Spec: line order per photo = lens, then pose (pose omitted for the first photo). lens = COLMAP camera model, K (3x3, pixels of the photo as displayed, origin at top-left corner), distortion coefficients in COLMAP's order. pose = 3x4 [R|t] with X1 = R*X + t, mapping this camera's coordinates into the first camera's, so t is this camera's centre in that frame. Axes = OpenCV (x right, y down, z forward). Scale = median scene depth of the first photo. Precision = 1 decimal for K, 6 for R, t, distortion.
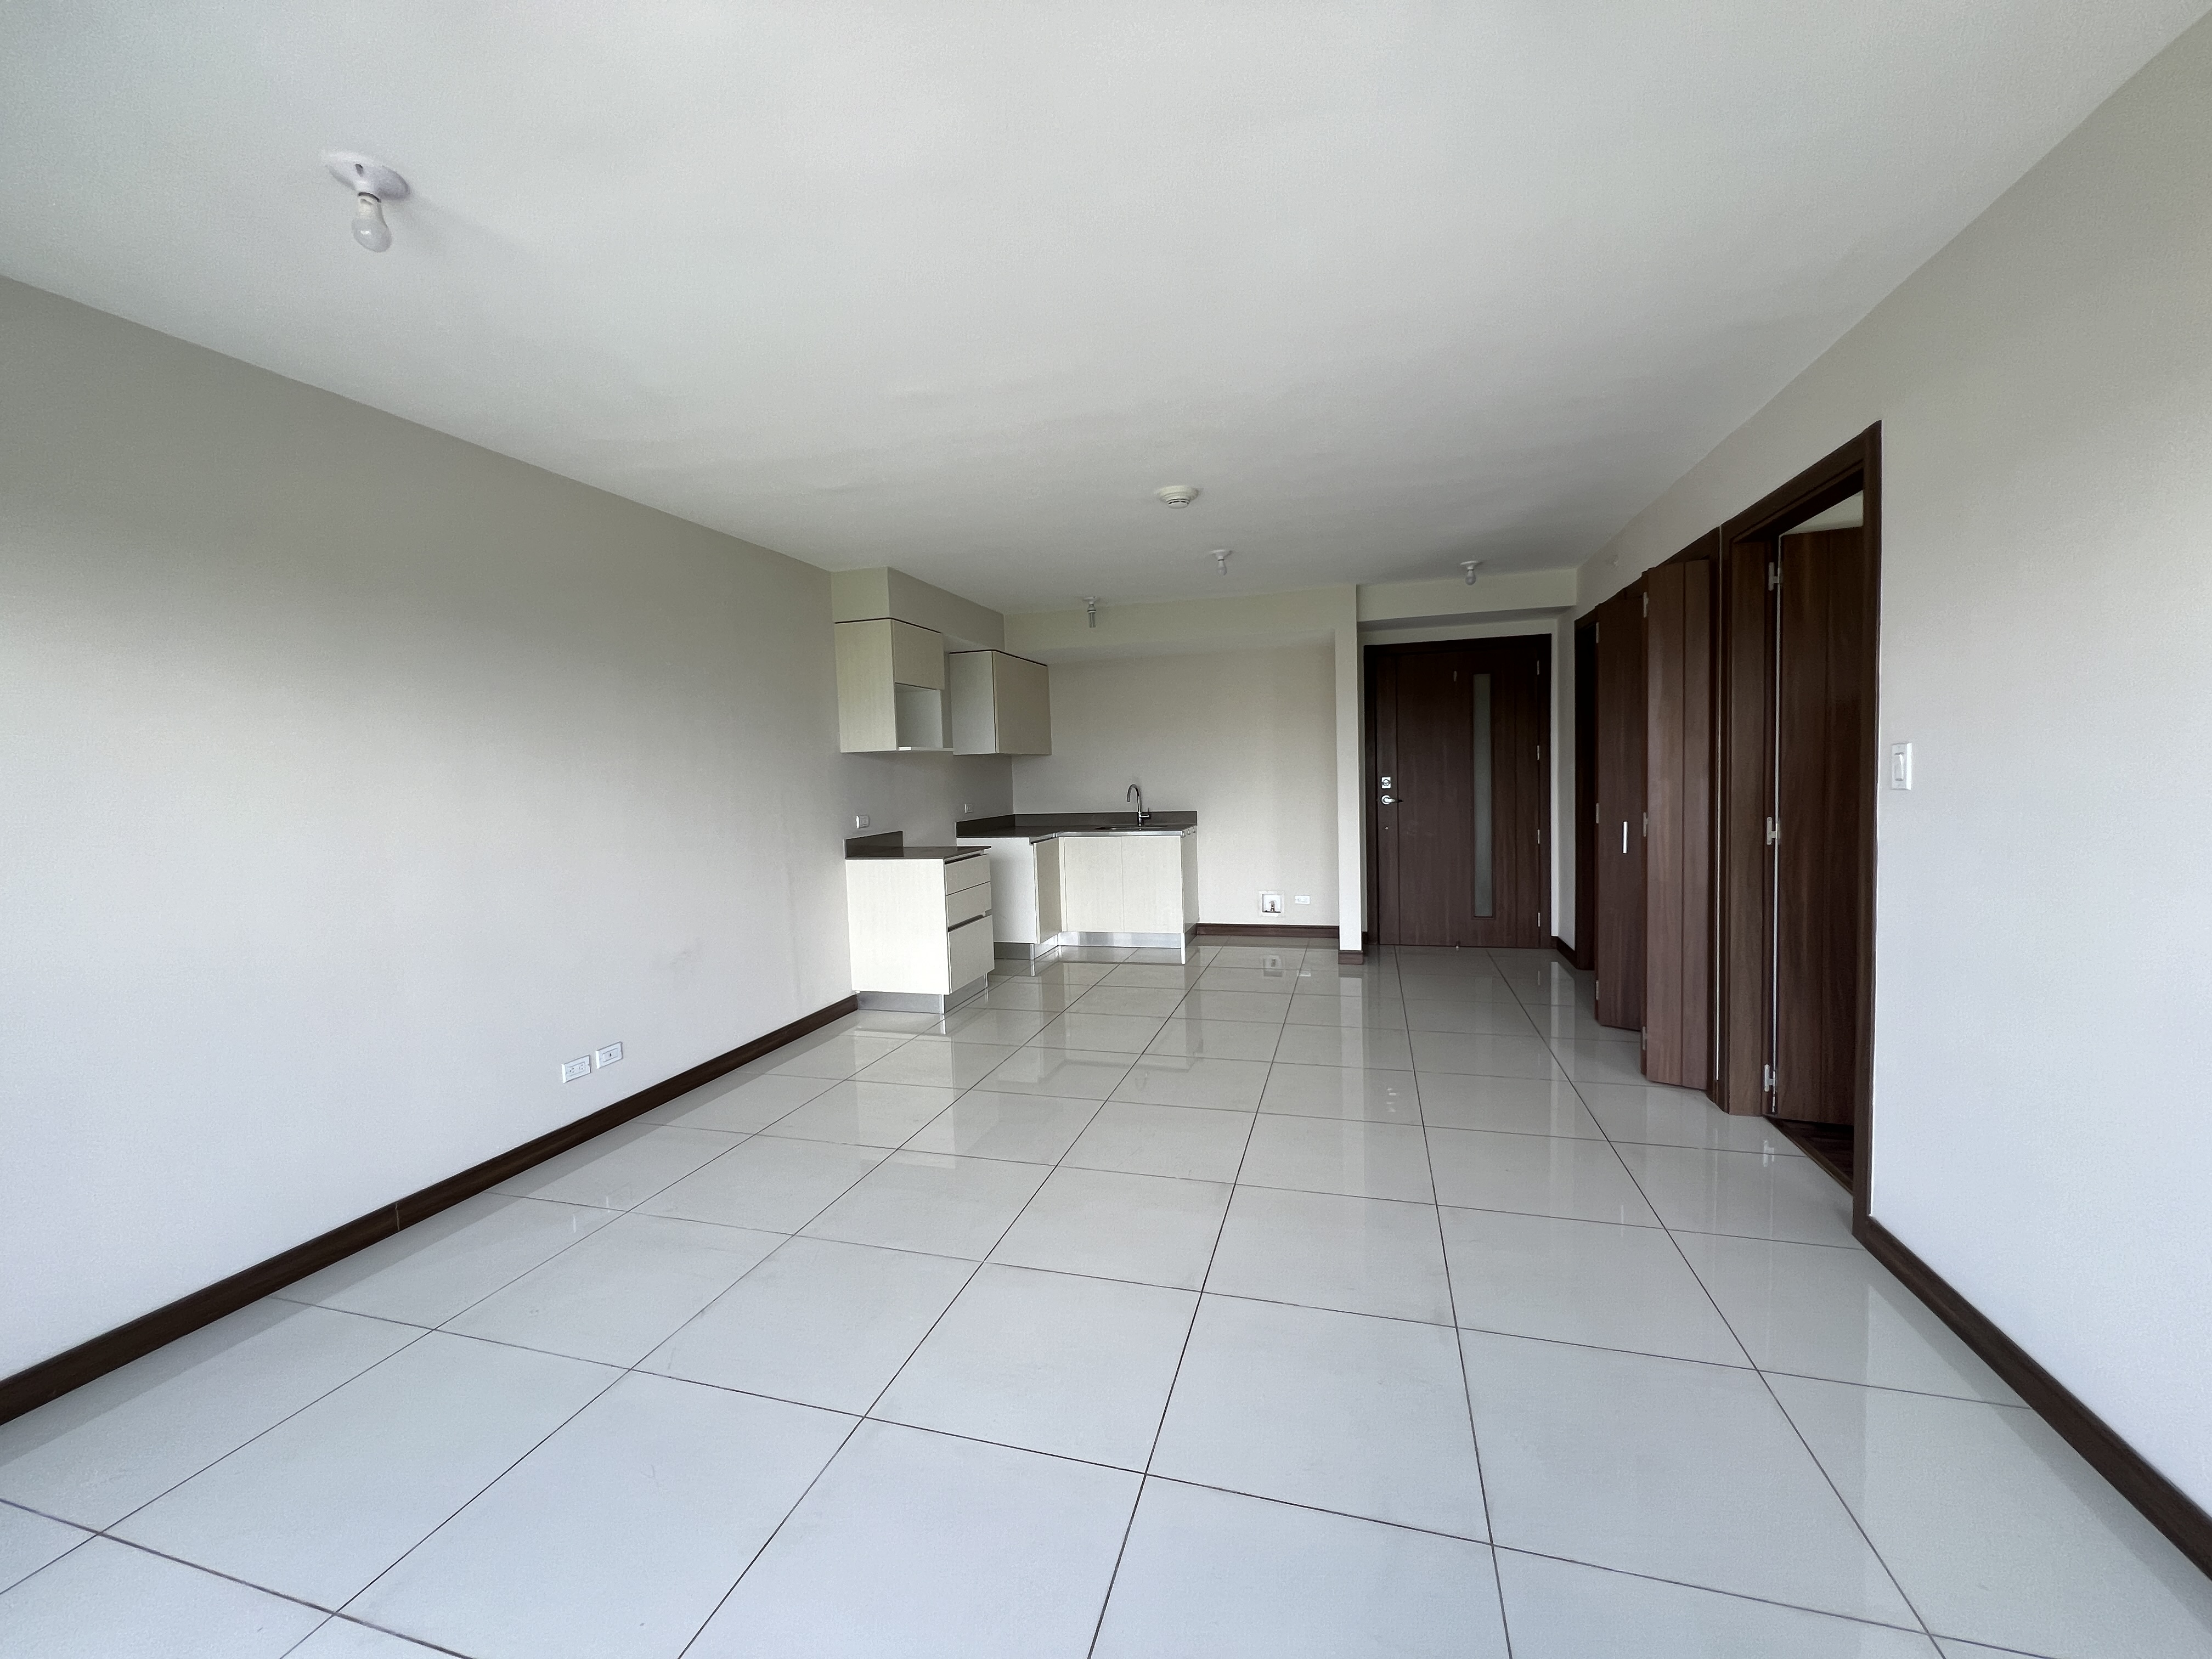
lens RADIAL K [[885.7, 0, 1103.1], [0, 885.7, 834.3], [0, 0, 1]] dist [-0.001327, -0.000136]
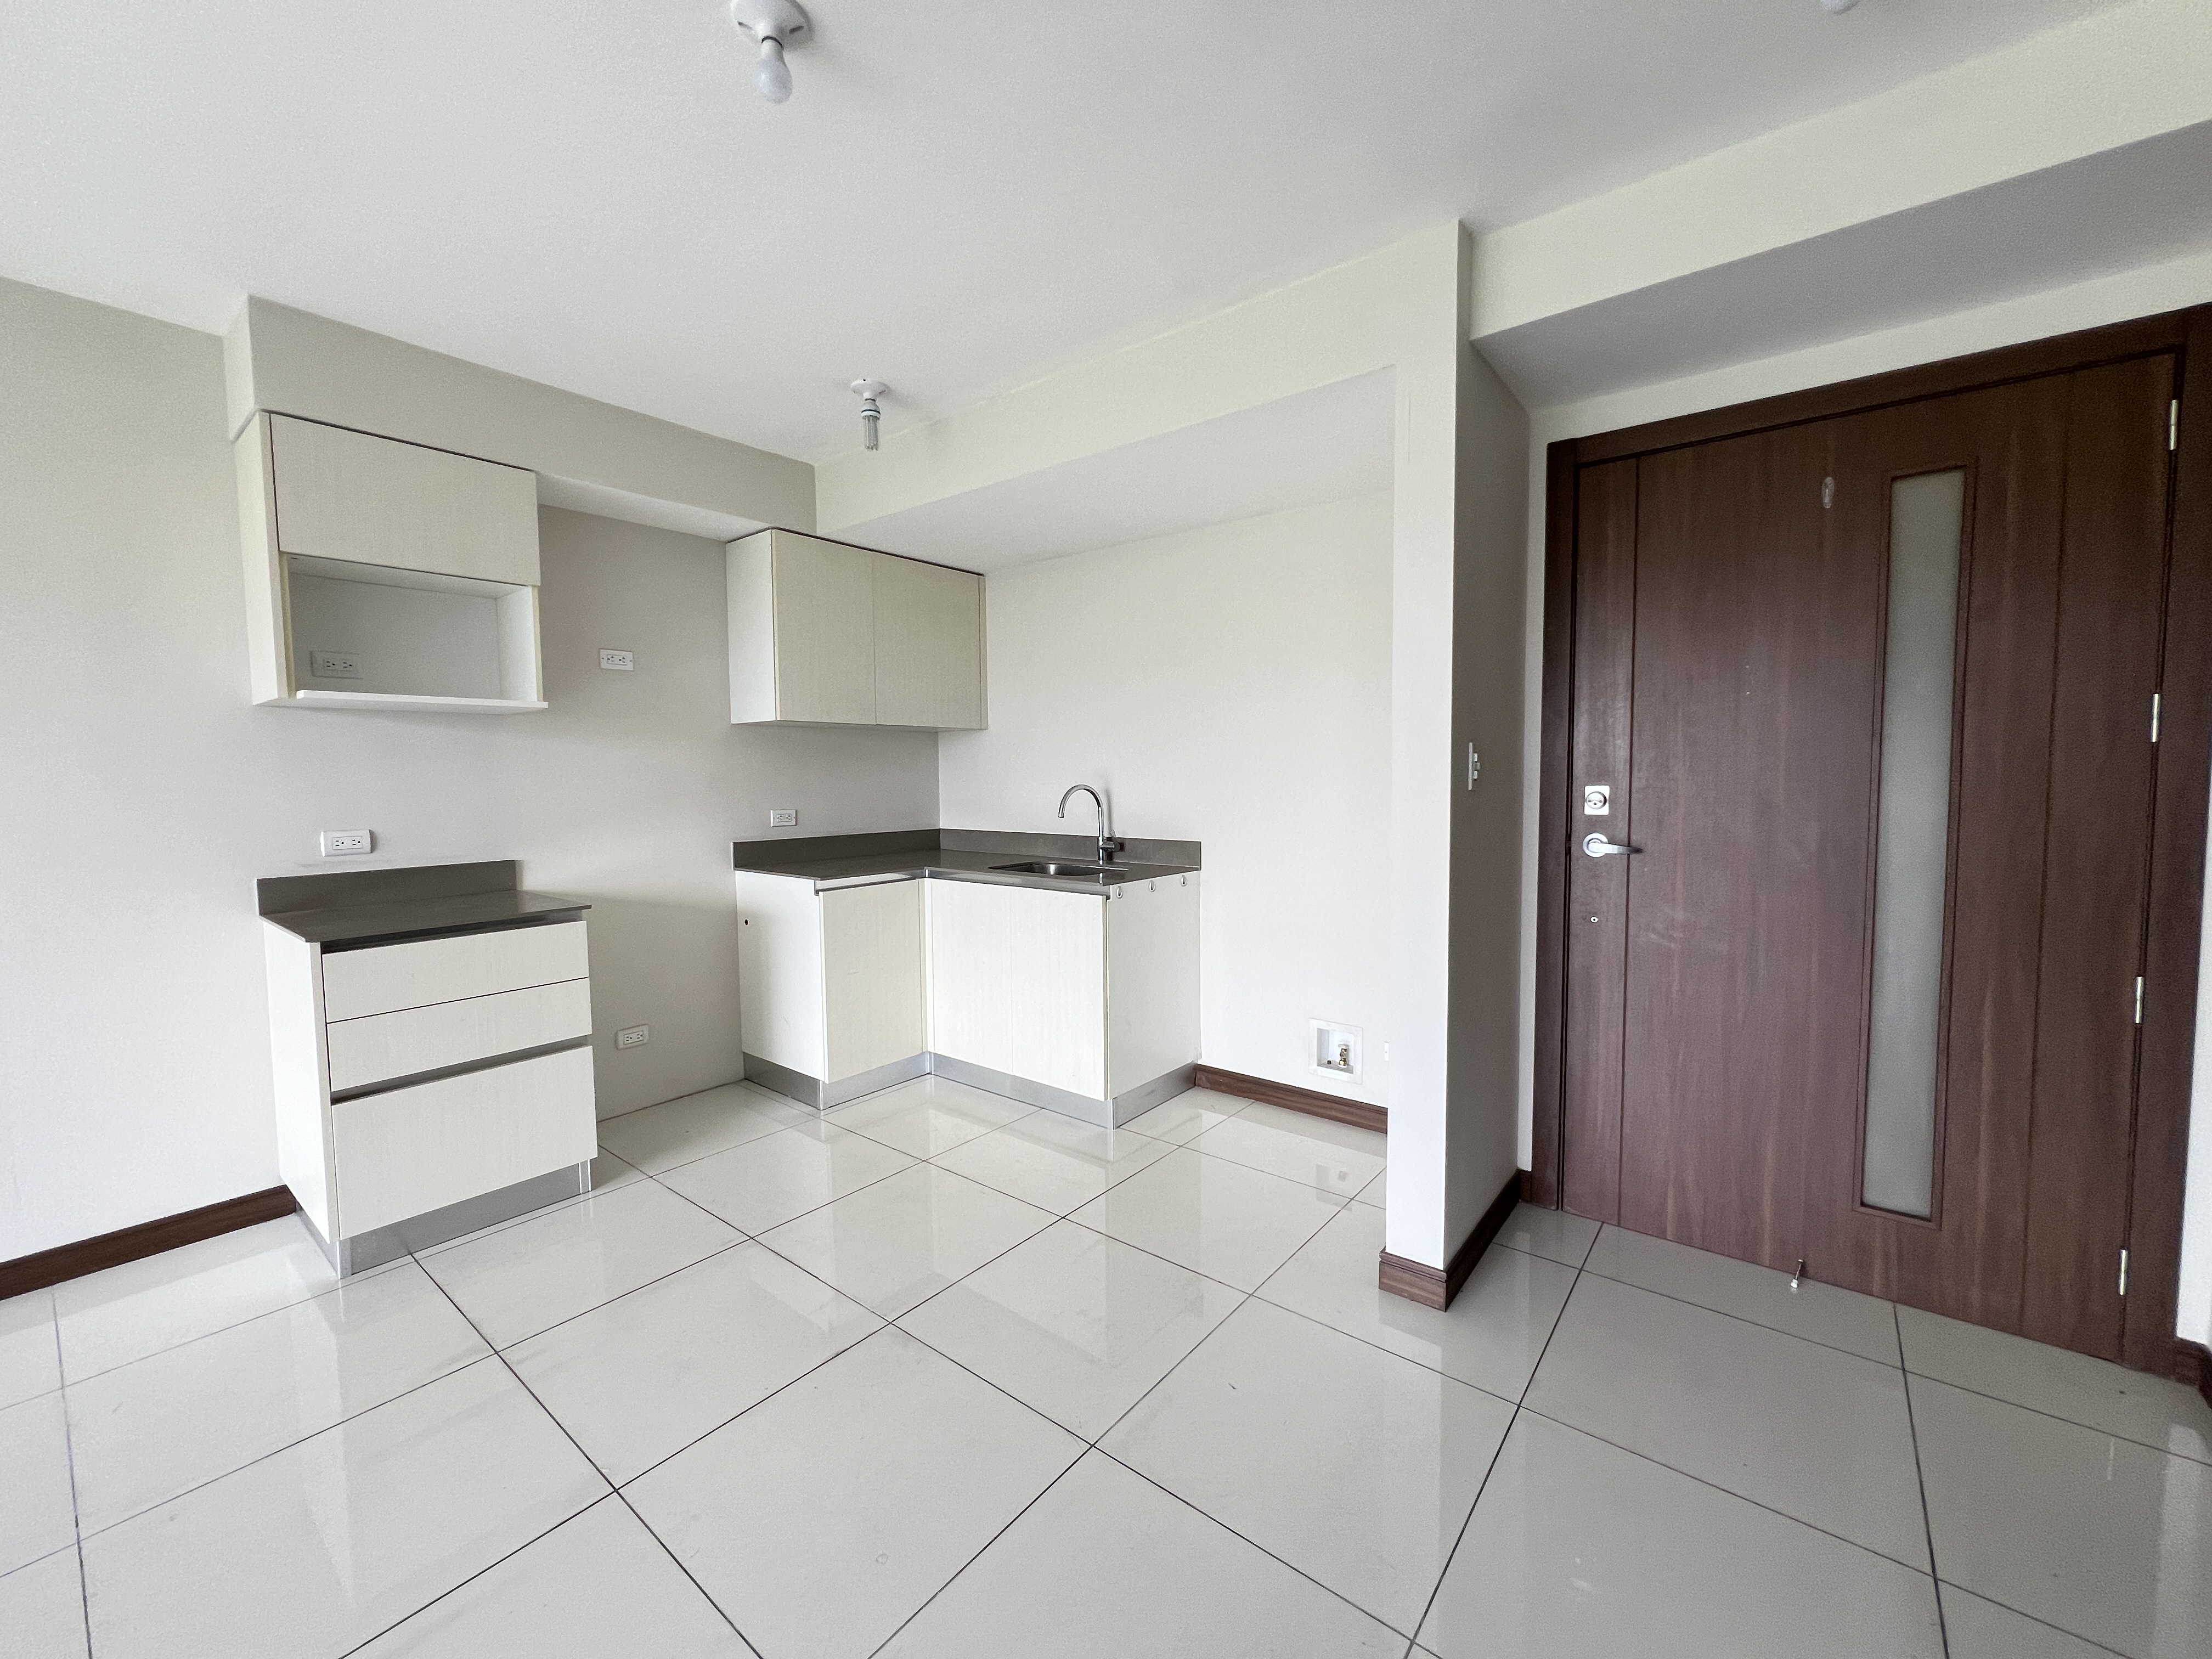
lens RADIAL K [[885.7, 0, 1106.9], [0, 885.7, 826.3], [0, 0, 1]] dist [-0.001327, -0.000136]
pose [[0.923910, 0.047847, -0.379606, 0.271044], [-0.048497, 0.998792, 0.007855, -0.040073], [0.379524, 0.011153, 0.925115, 0.569333]]
